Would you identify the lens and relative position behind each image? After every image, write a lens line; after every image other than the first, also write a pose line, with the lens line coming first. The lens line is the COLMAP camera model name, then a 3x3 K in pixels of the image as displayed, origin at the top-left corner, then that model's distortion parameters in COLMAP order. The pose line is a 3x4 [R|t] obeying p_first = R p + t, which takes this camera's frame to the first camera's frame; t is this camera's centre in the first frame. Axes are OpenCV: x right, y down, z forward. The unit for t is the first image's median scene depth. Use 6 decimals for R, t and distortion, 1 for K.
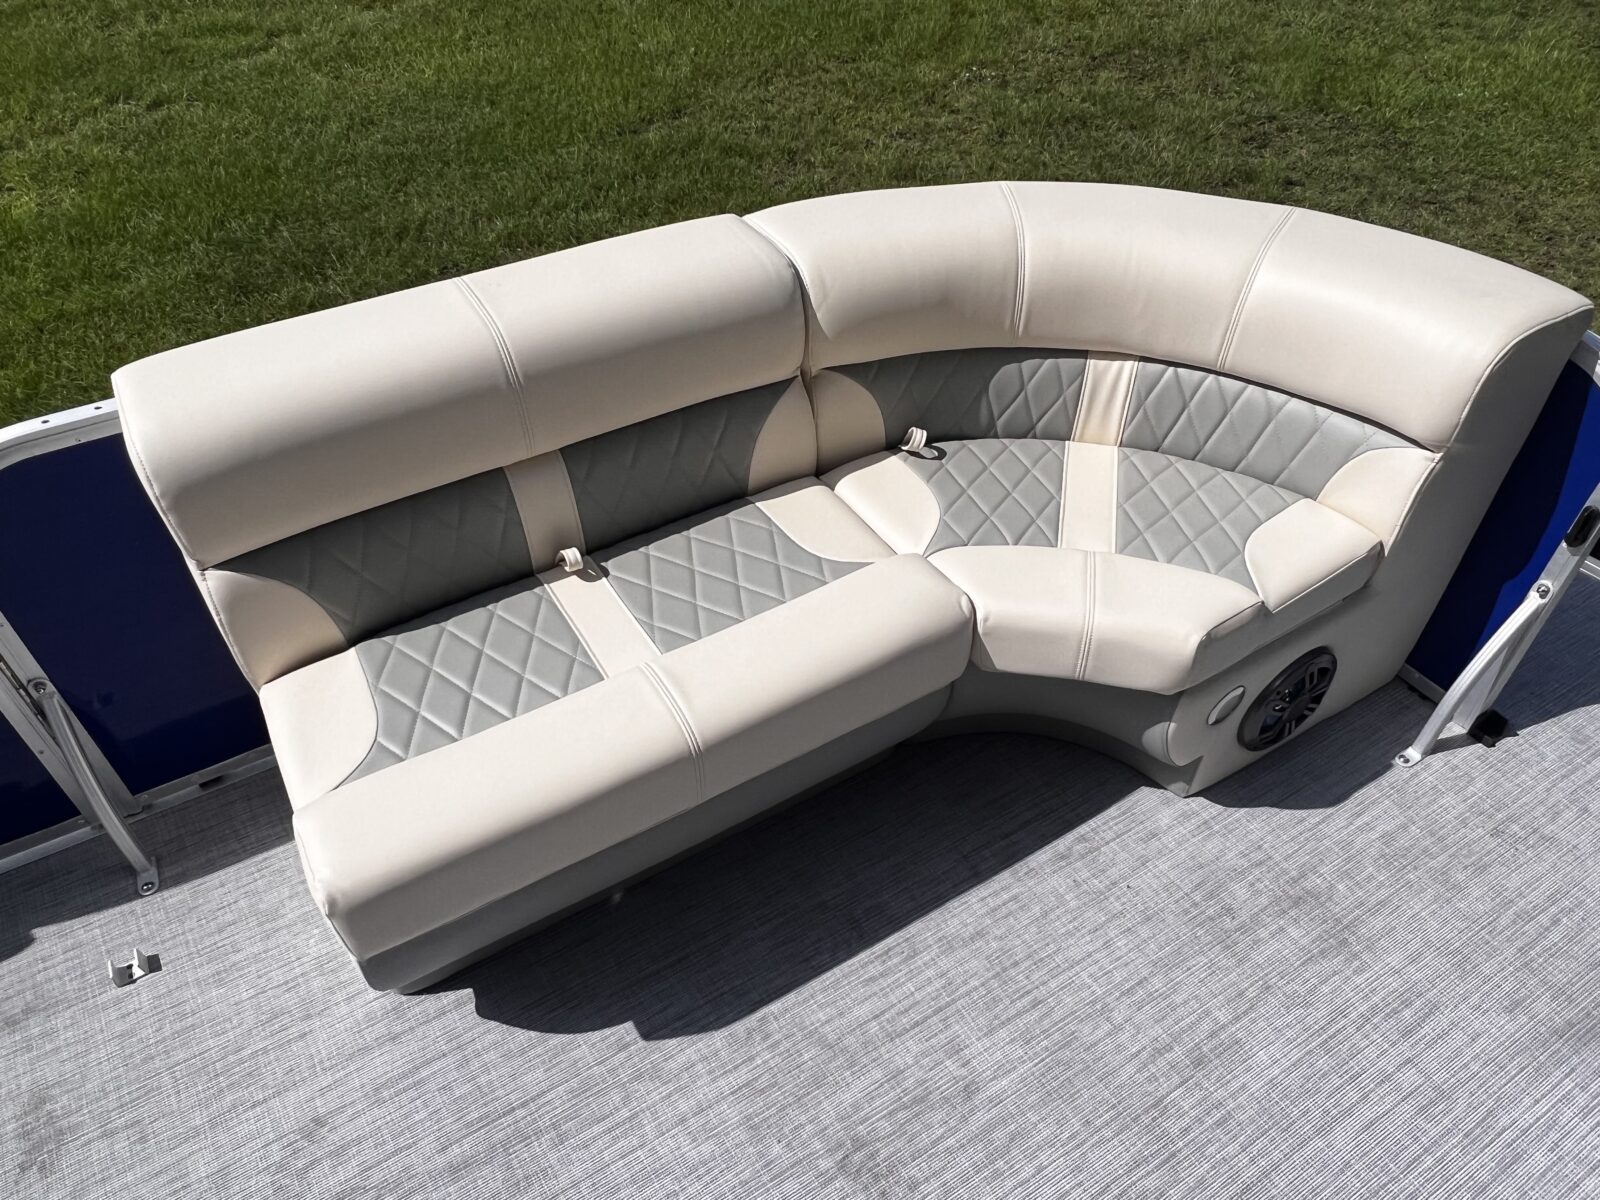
lens RADIAL K [[1047.2, 0, 807.5], [0, 1047.2, 617.5], [0, 0, 1]] dist [0.000446, -0.003530]
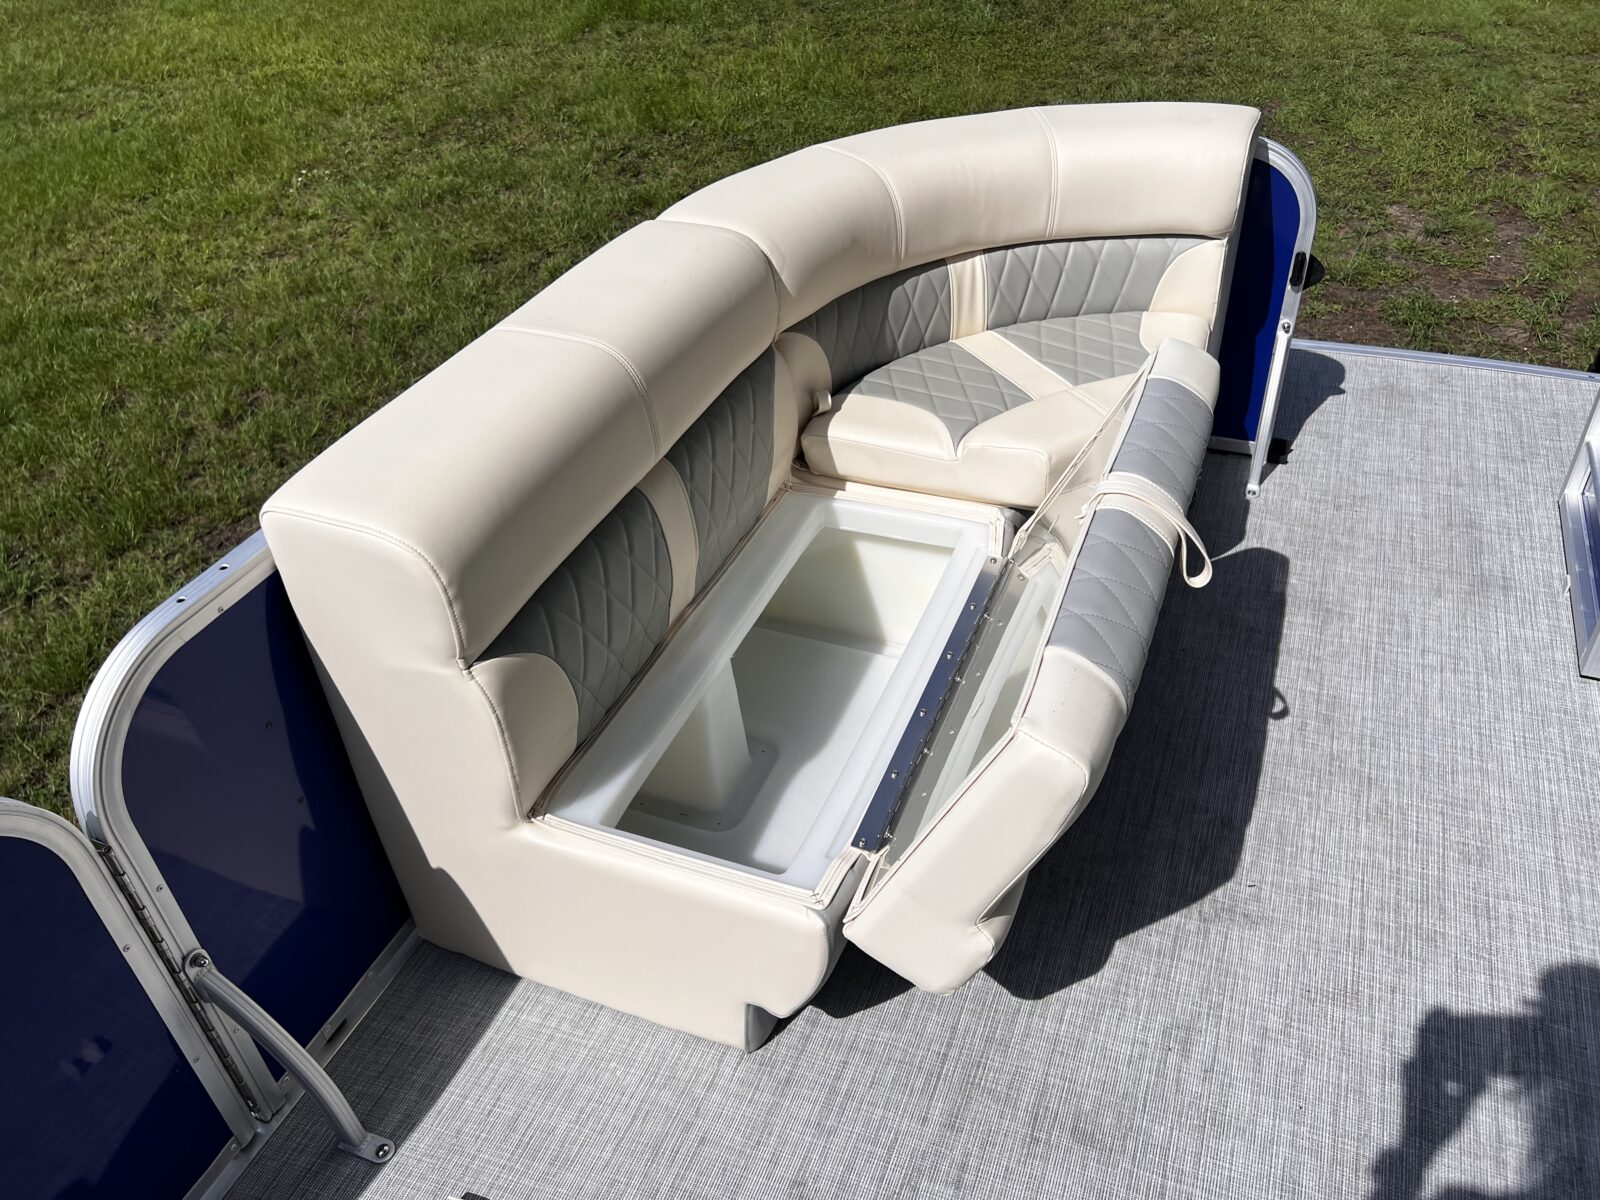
lens RADIAL K [[1184.6, 0, 807.7], [0, 1184.6, 598.9], [0, 0, 1]] dist [0.046676, -0.052866]
pose [[0.798162, -0.387193, 0.461540, -0.634555], [0.441879, 0.896999, -0.011656, 0.033976], [-0.409488, 0.213248, 0.887043, -0.031171]]
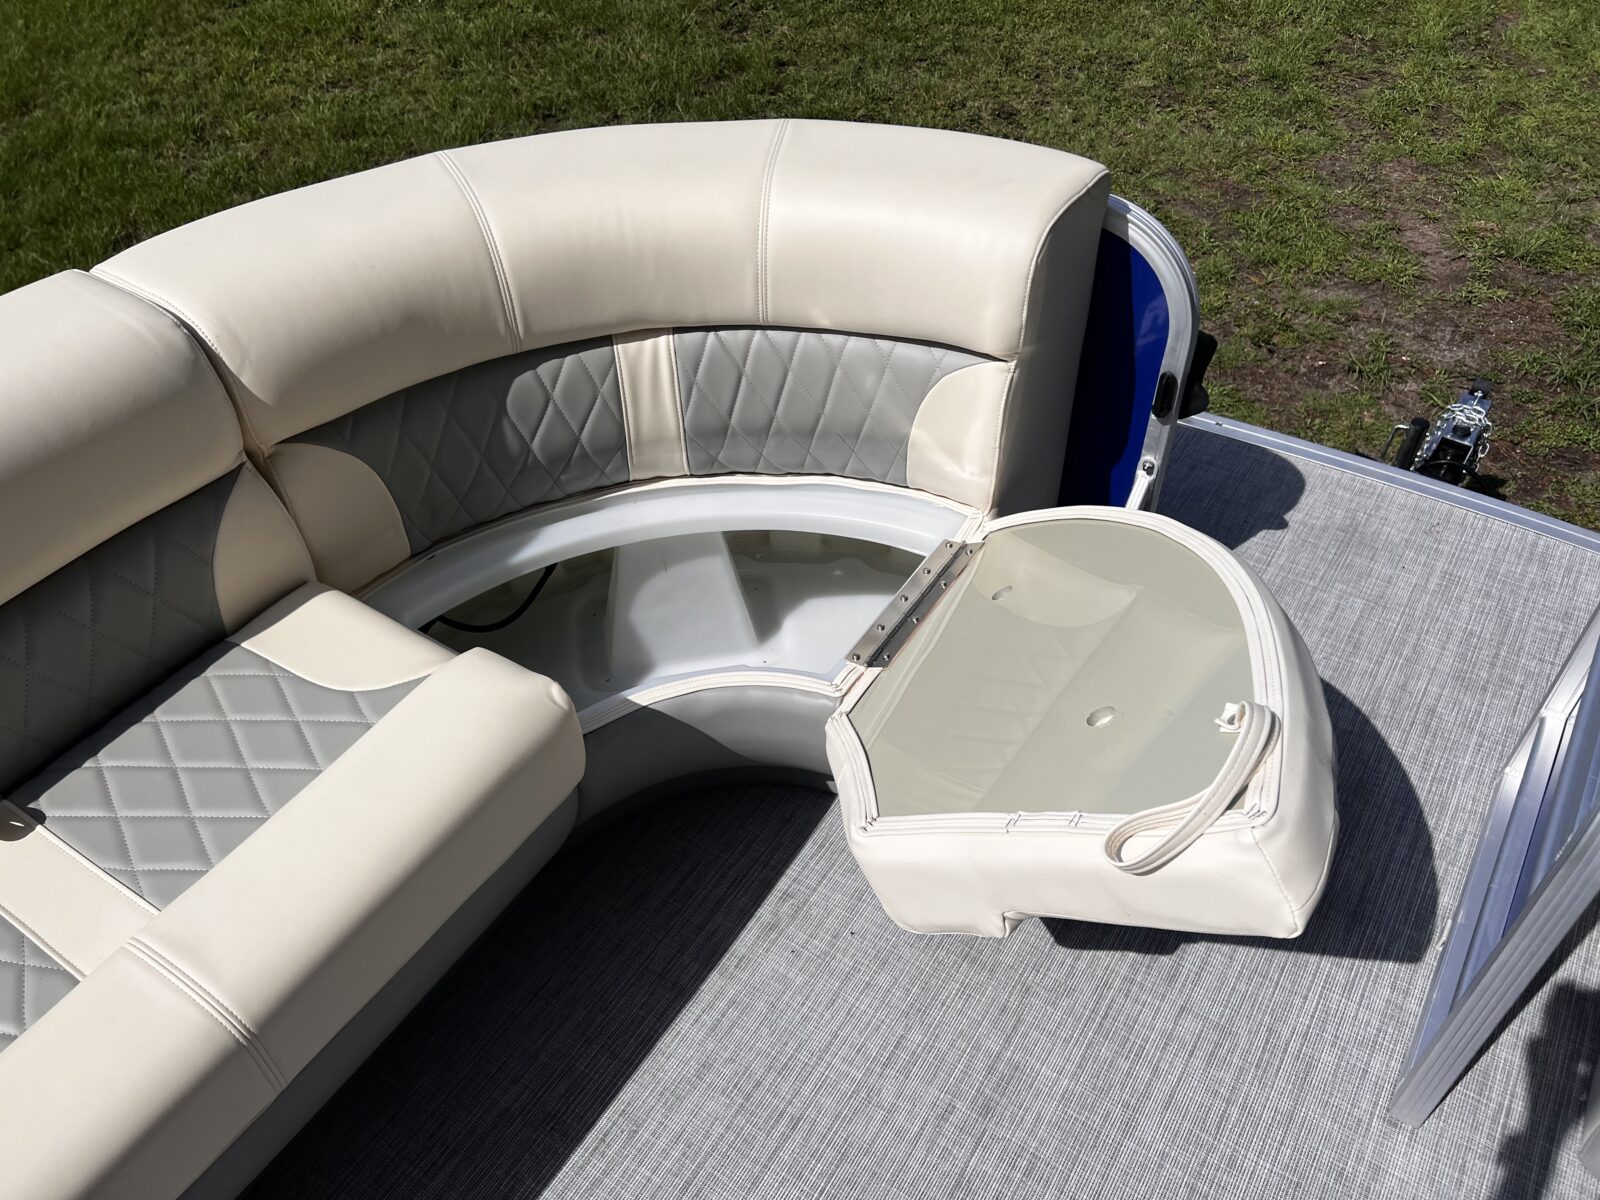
lens RADIAL K [[1184.6, 0, 807.2], [0, 1184.6, 599.6], [0, 0, 1]] dist [0.046676, -0.052866]
pose [[0.900892, -0.304502, 0.309310, 0.058105], [0.304114, 0.951284, 0.050740, -0.060968], [-0.309692, 0.048354, 0.949607, 0.083187]]
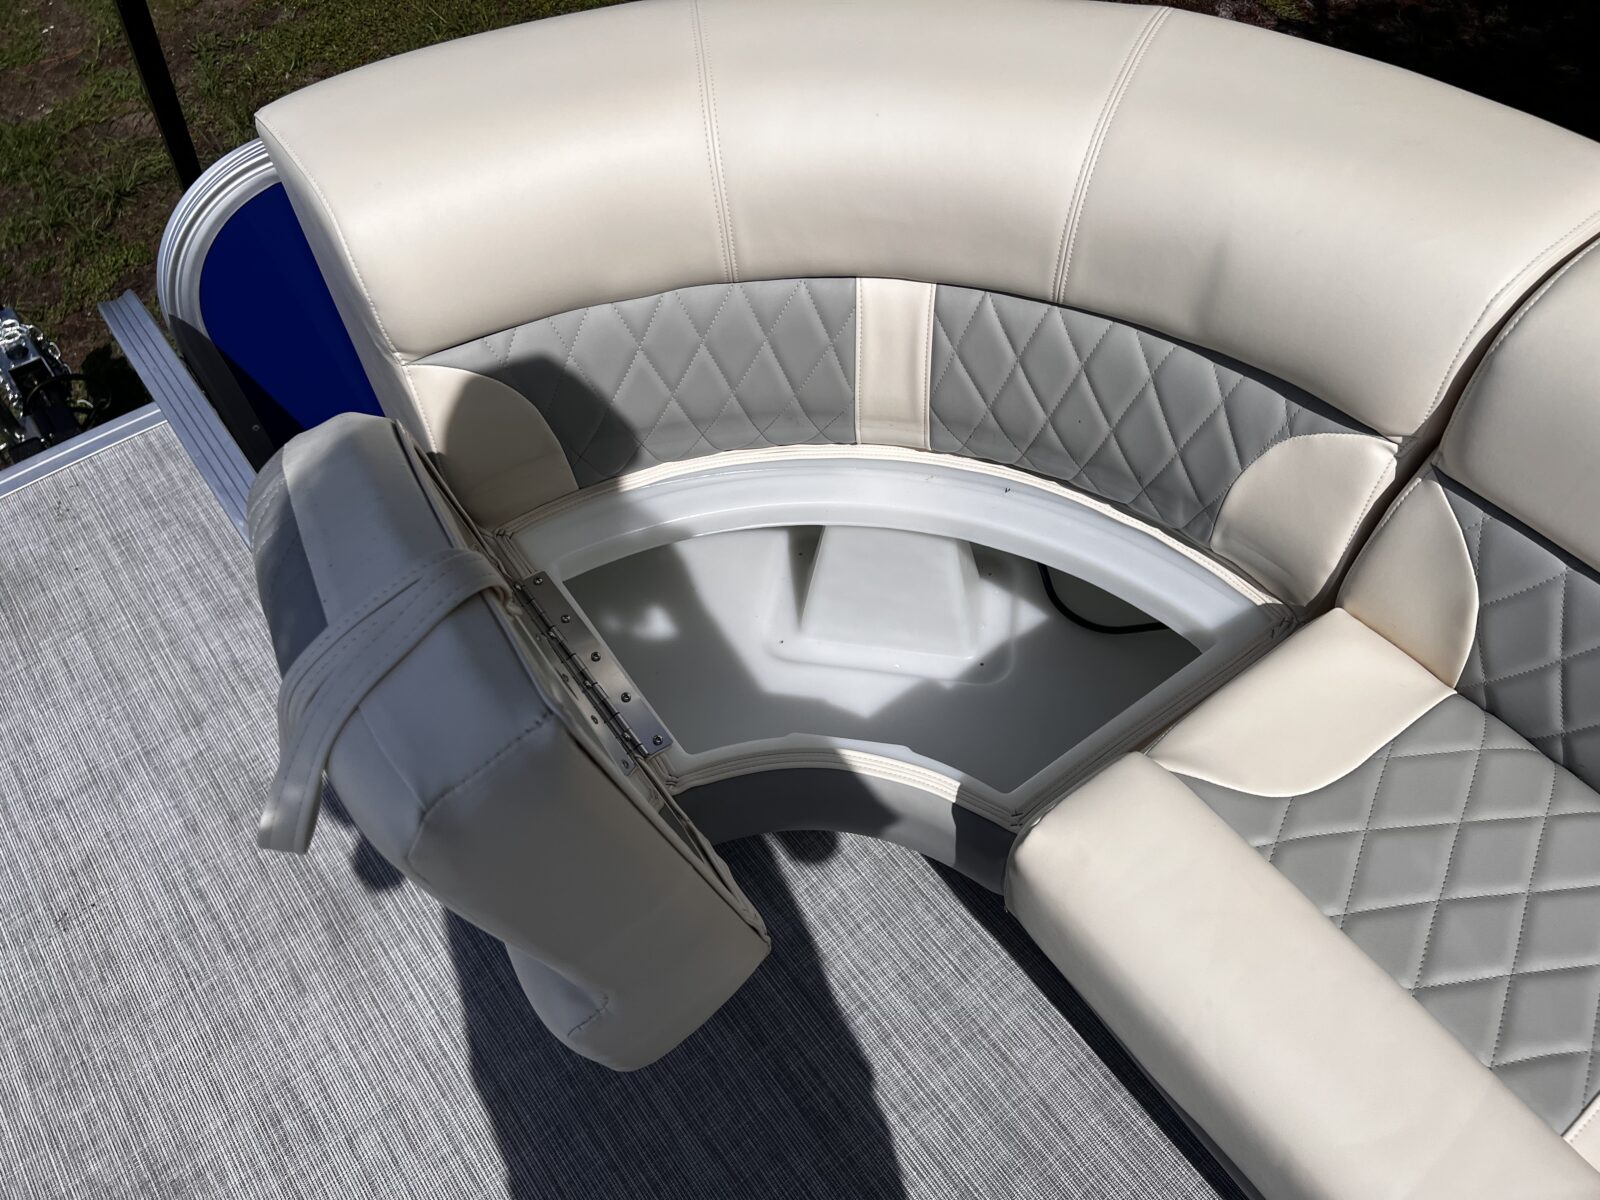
lens RADIAL K [[1184.6, 0, 784.4], [0, 1184.6, 596.8], [0, 0, 1]] dist [0.046676, -0.052866]
pose [[-0.118576, -0.787690, 0.604552, 0.278872], [0.709628, 0.358641, 0.606469, -0.030053], [-0.694527, 0.500920, 0.516441, 0.095456]]
